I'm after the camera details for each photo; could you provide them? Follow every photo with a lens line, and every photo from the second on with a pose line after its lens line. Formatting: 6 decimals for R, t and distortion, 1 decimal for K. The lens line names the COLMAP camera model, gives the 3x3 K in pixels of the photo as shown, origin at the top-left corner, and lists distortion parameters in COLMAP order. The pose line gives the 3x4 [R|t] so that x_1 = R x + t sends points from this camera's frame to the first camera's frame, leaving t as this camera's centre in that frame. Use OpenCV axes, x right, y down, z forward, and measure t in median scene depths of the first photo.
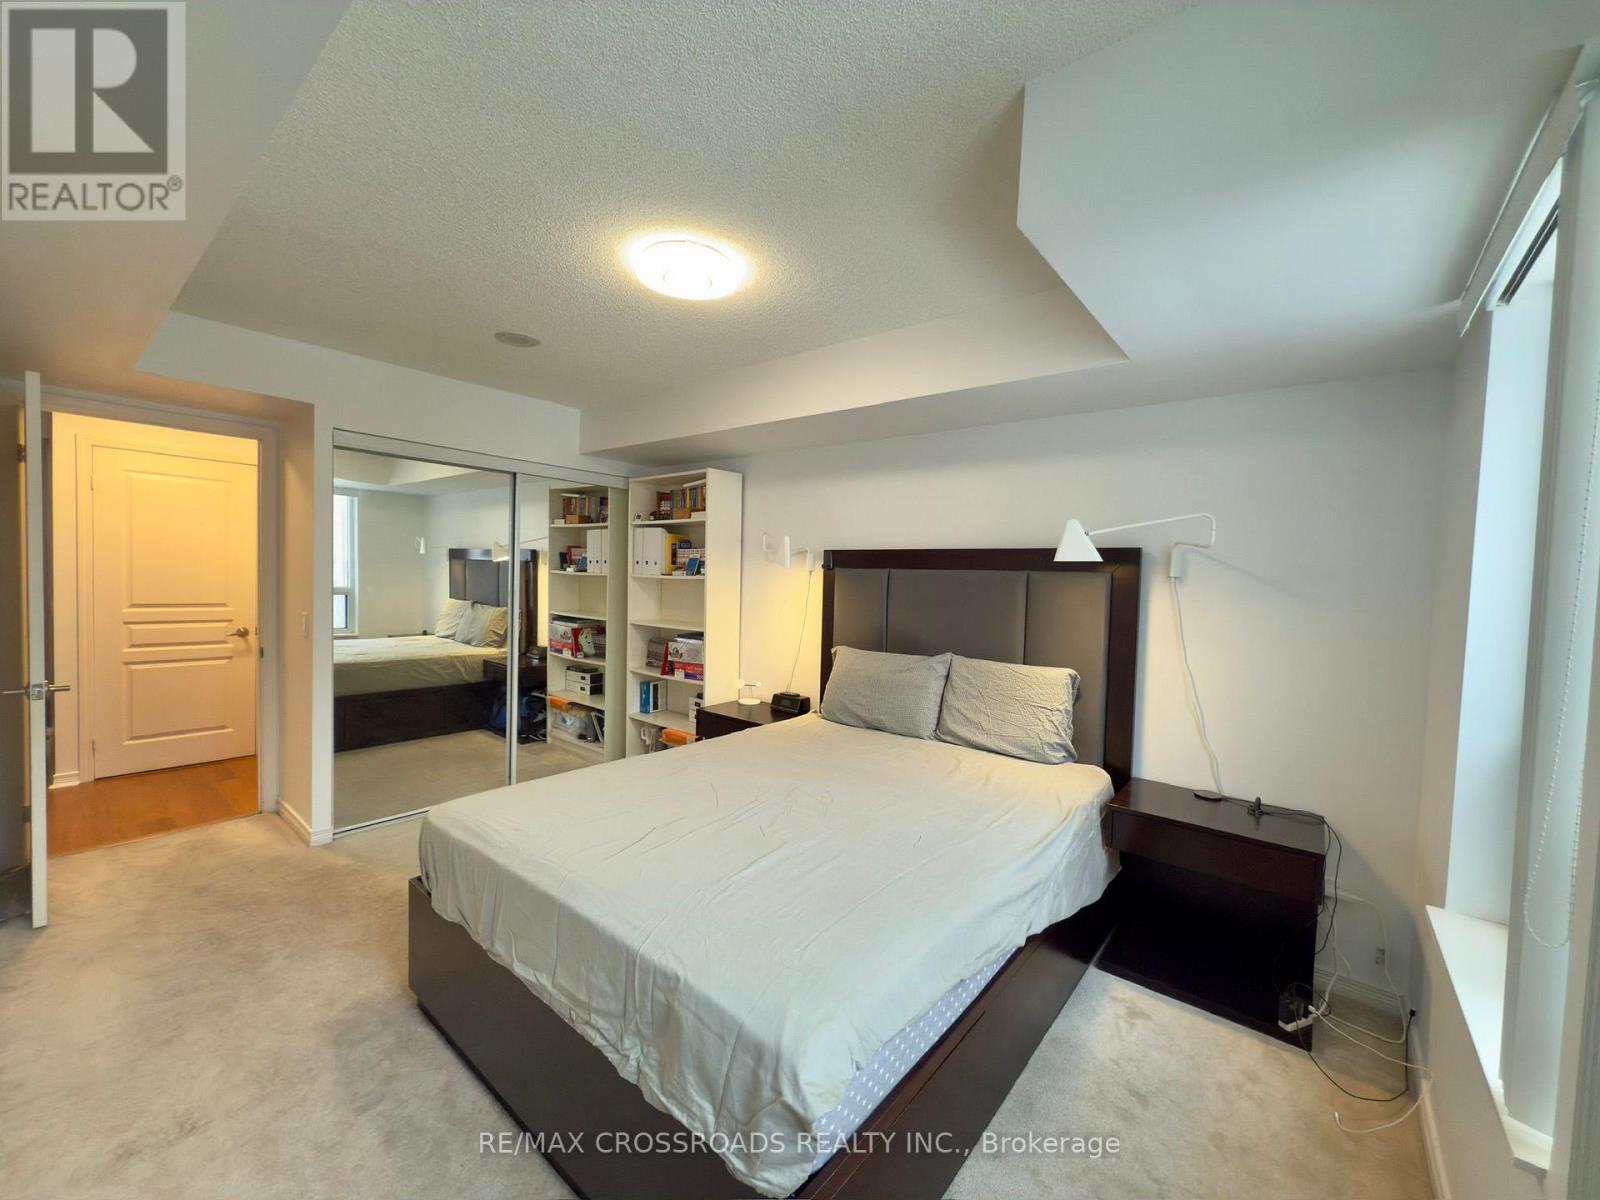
lens RADIAL K [[636.5, 0, 798.1], [0, 636.5, 601.2], [0, 0, 1]] dist [0.000501, -0.000057]
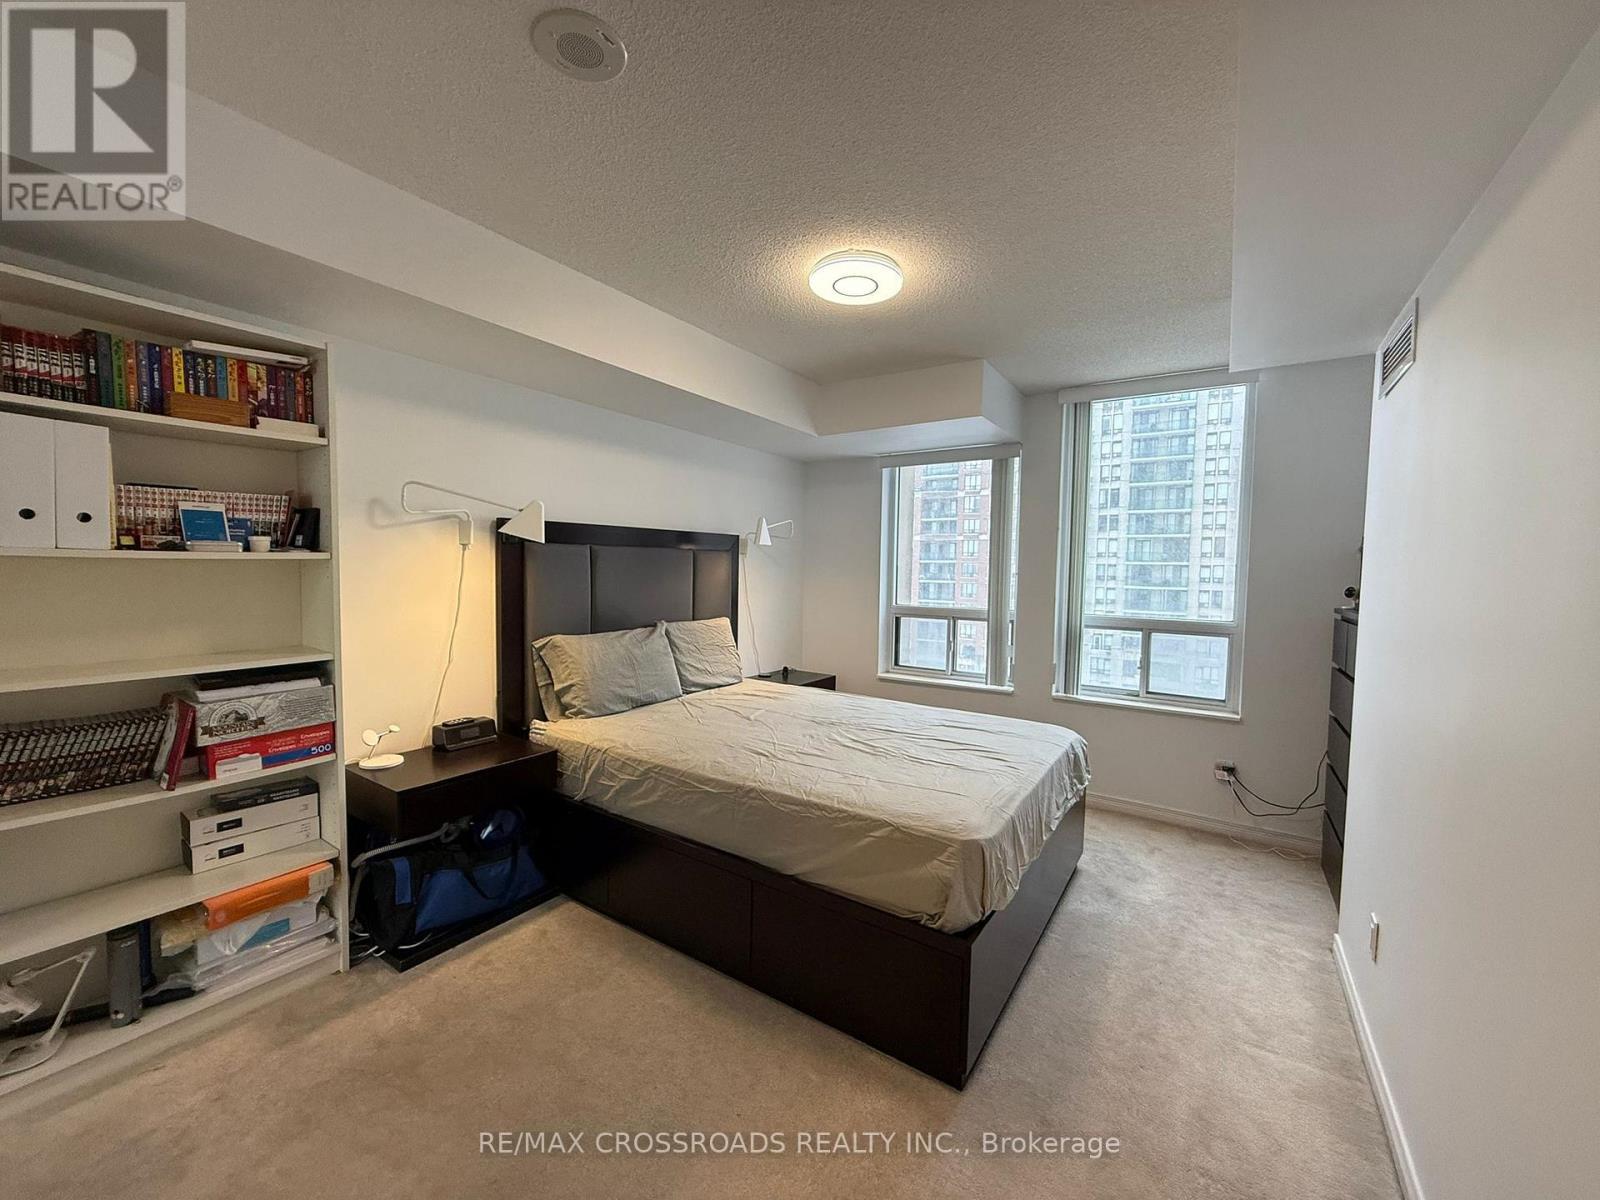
lens RADIAL K [[636.5, 0, 798.1], [0, 636.5, 601.2], [0, 0, 1]] dist [0.000501, -0.000057]
pose [[-0.100120, -0.088208, 0.991058, -0.705616], [0.019261, 0.995704, 0.090567, -0.039599], [-0.994789, 0.028156, -0.097991, 0.676524]]
